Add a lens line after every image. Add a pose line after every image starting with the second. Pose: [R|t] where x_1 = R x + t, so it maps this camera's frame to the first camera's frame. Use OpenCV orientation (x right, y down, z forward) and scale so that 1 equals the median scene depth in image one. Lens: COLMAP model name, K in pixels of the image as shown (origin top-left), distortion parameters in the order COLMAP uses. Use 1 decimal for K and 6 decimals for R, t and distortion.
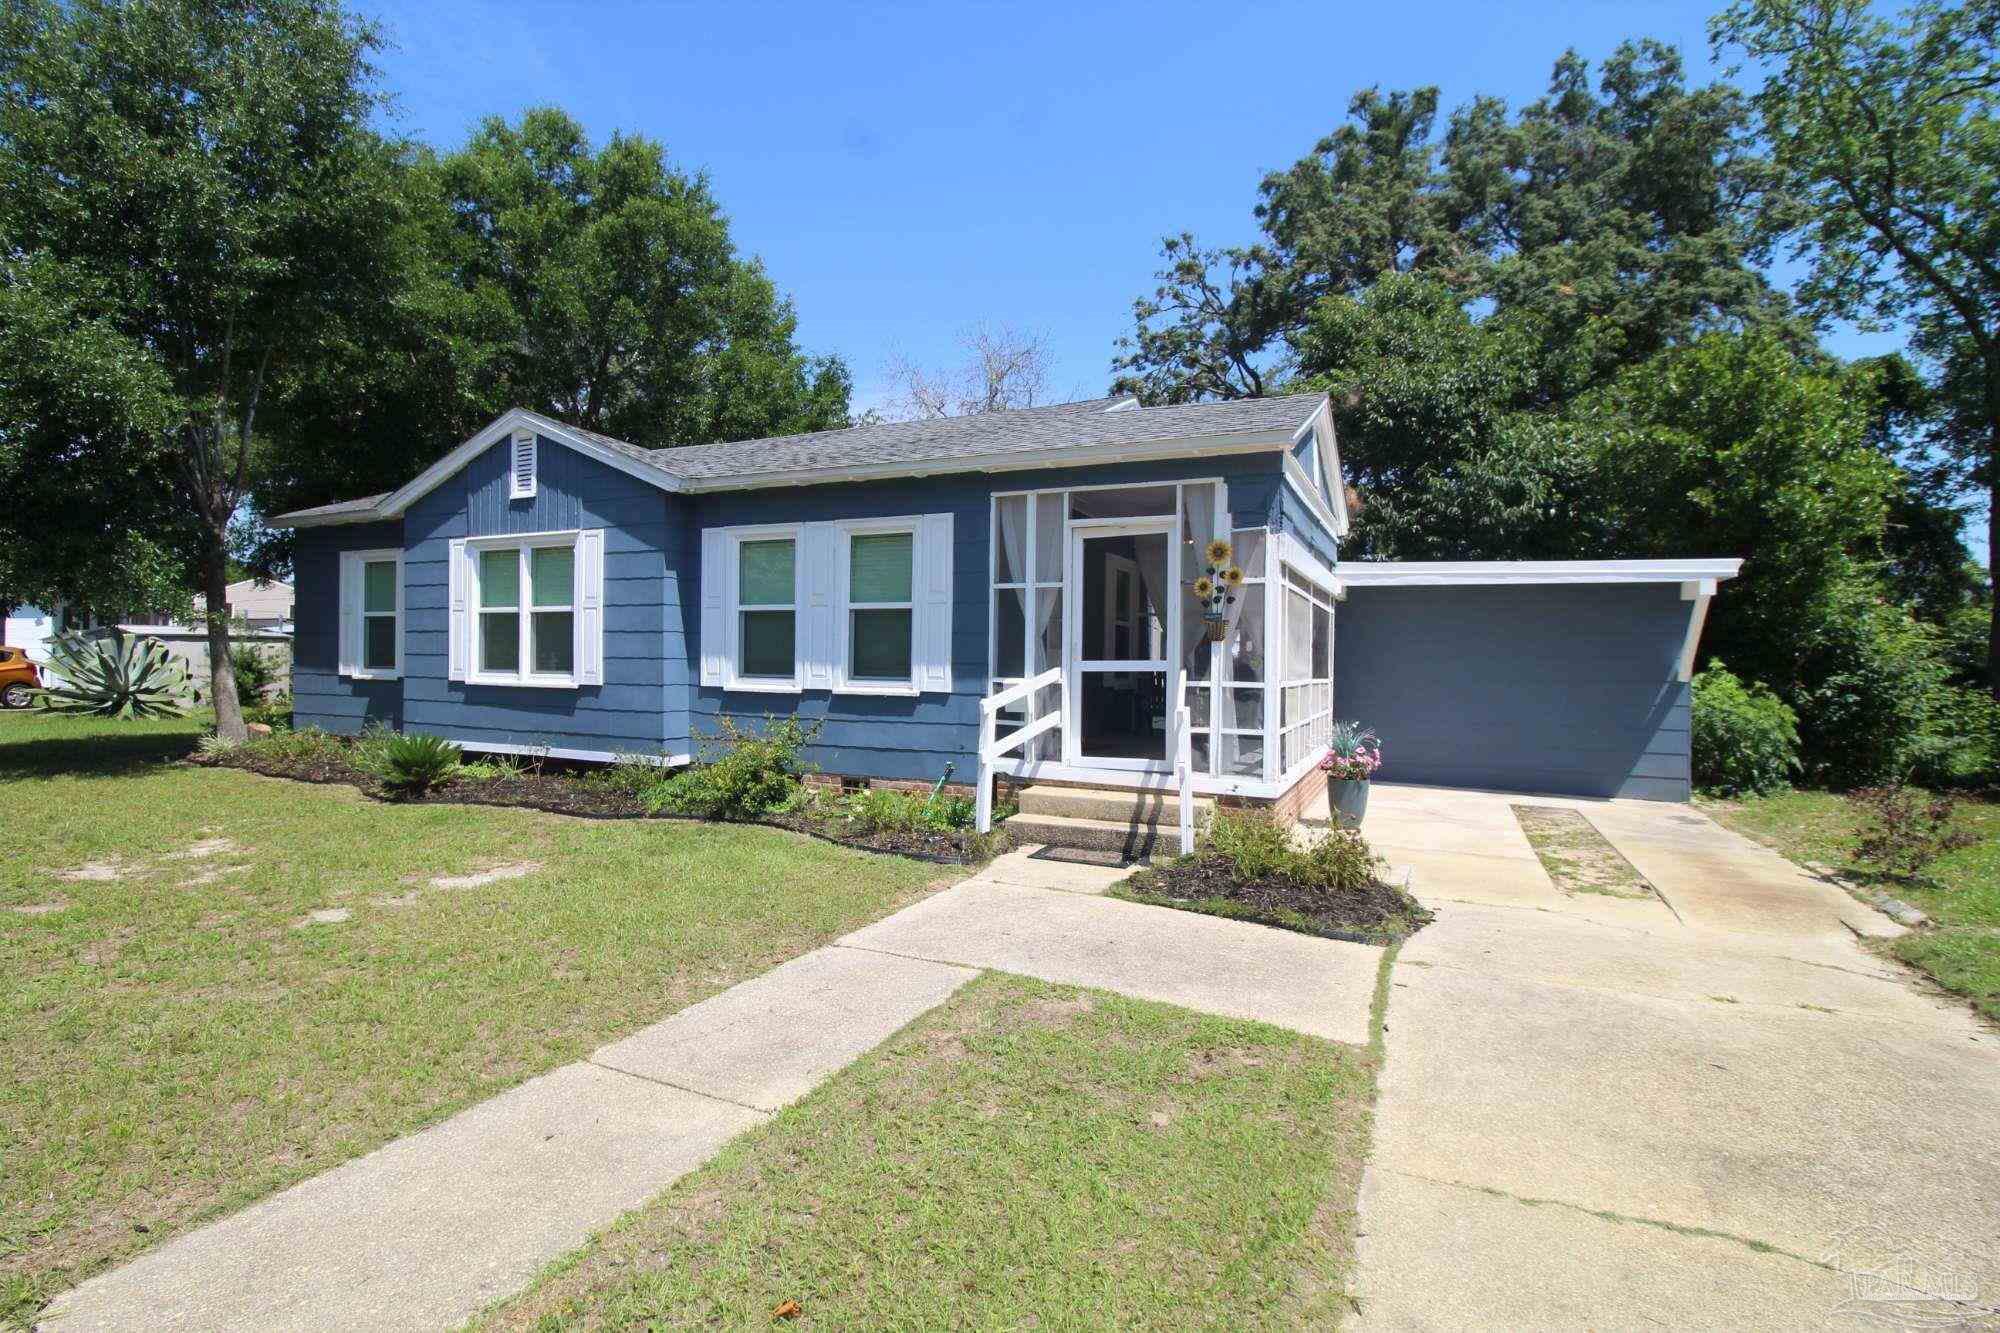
lens RADIAL K [[927.4, 0, 997.3], [0, 927.4, 662.9], [0, 0, 1]] dist [-0.012724, -0.000466]
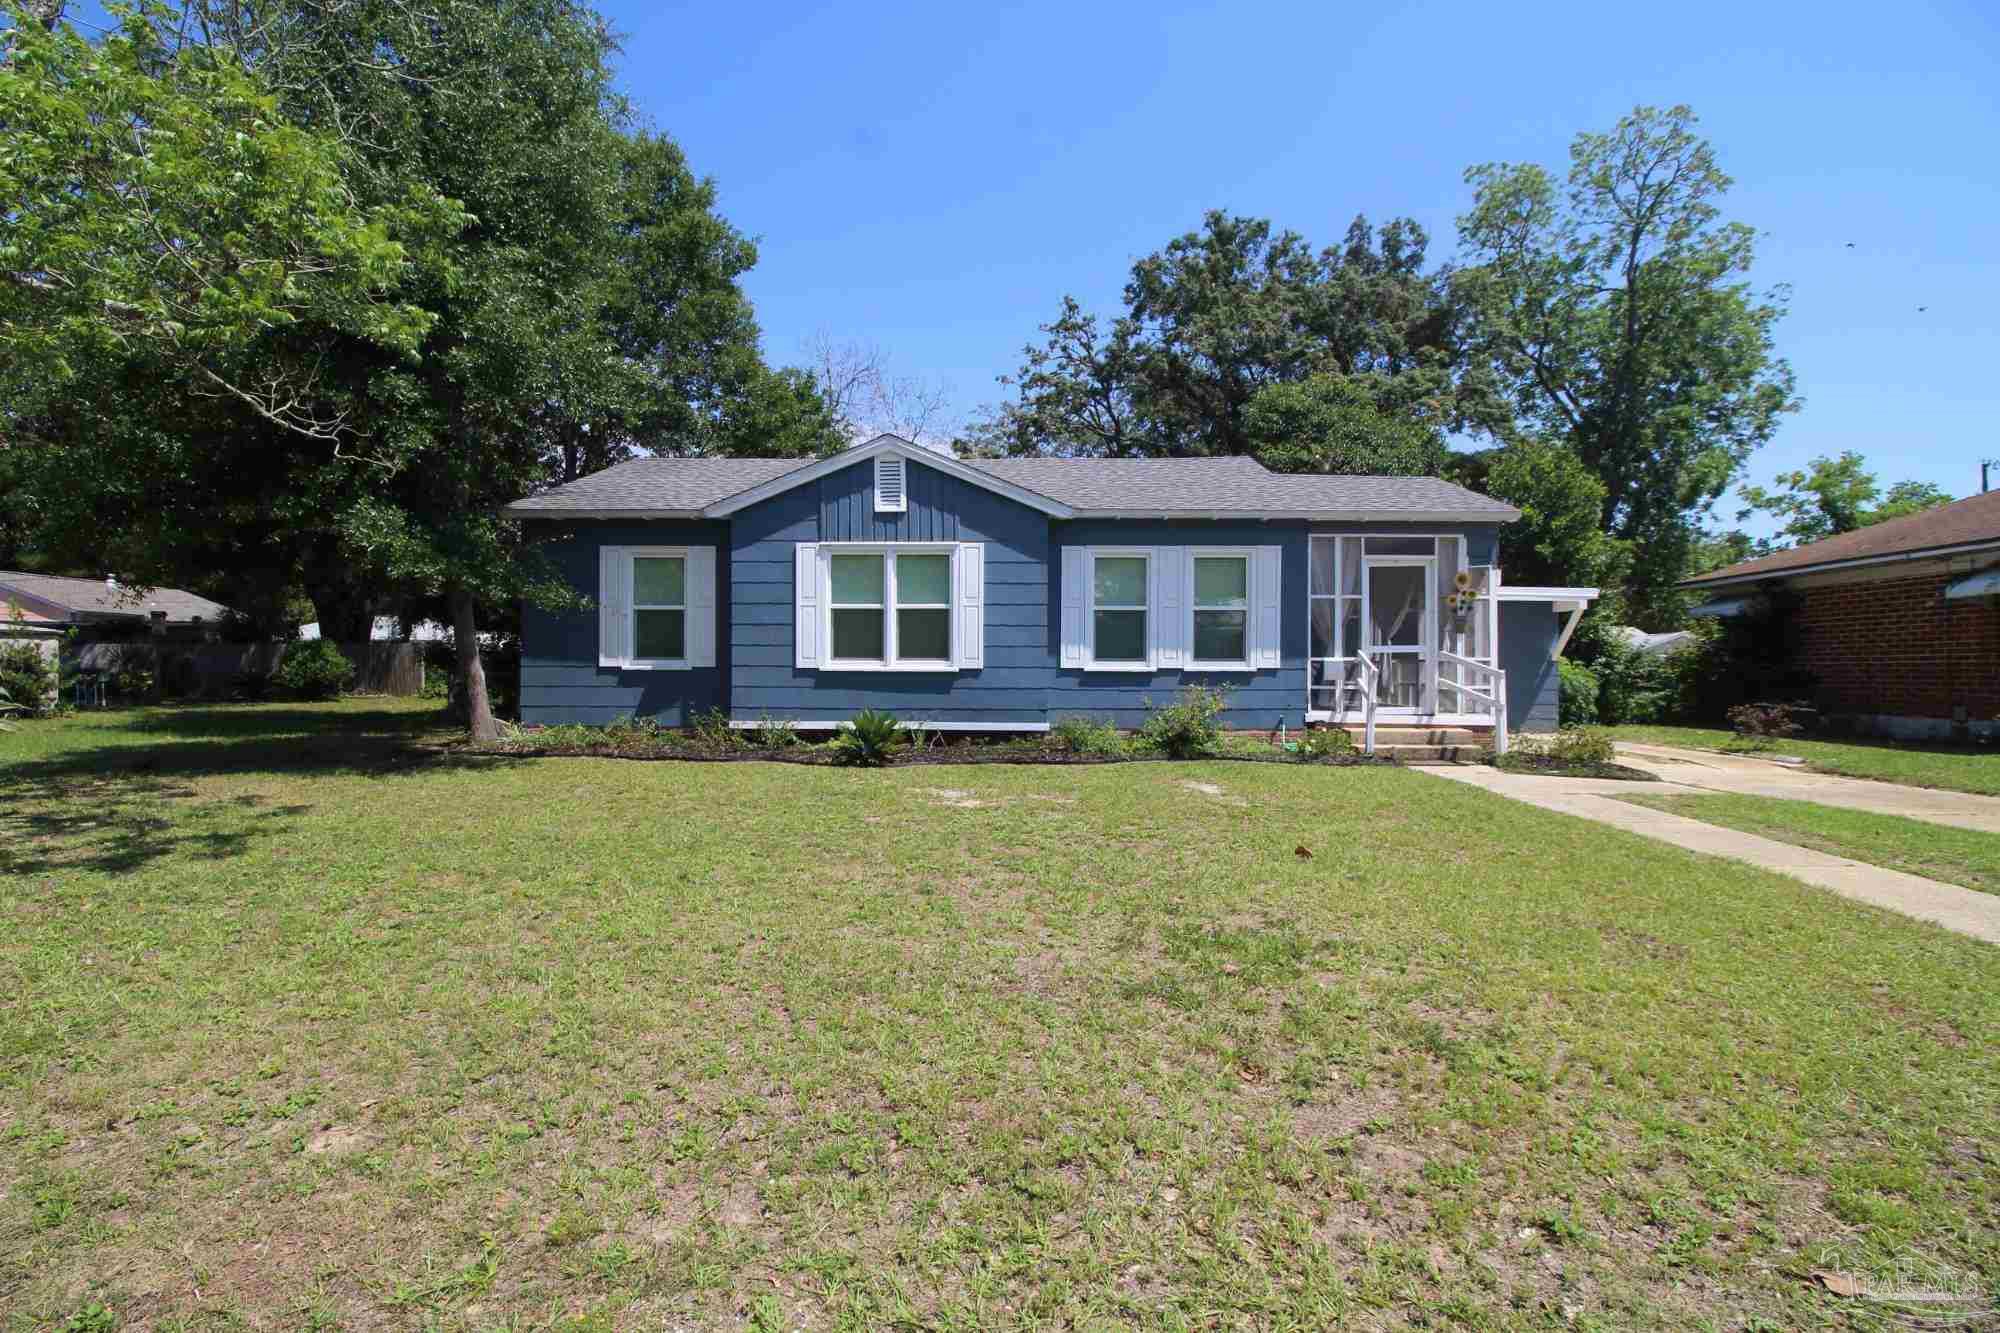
lens RADIAL K [[927.4, 0, 999.9], [0, 927.4, 665.7], [0, 0, 1]] dist [-0.012724, -0.000466]
pose [[0.919813, -0.009362, 0.392246, -0.872914], [0.009512, 0.999954, 0.001560, 0.018036], [-0.392243, 0.002297, 0.919859, -0.147028]]
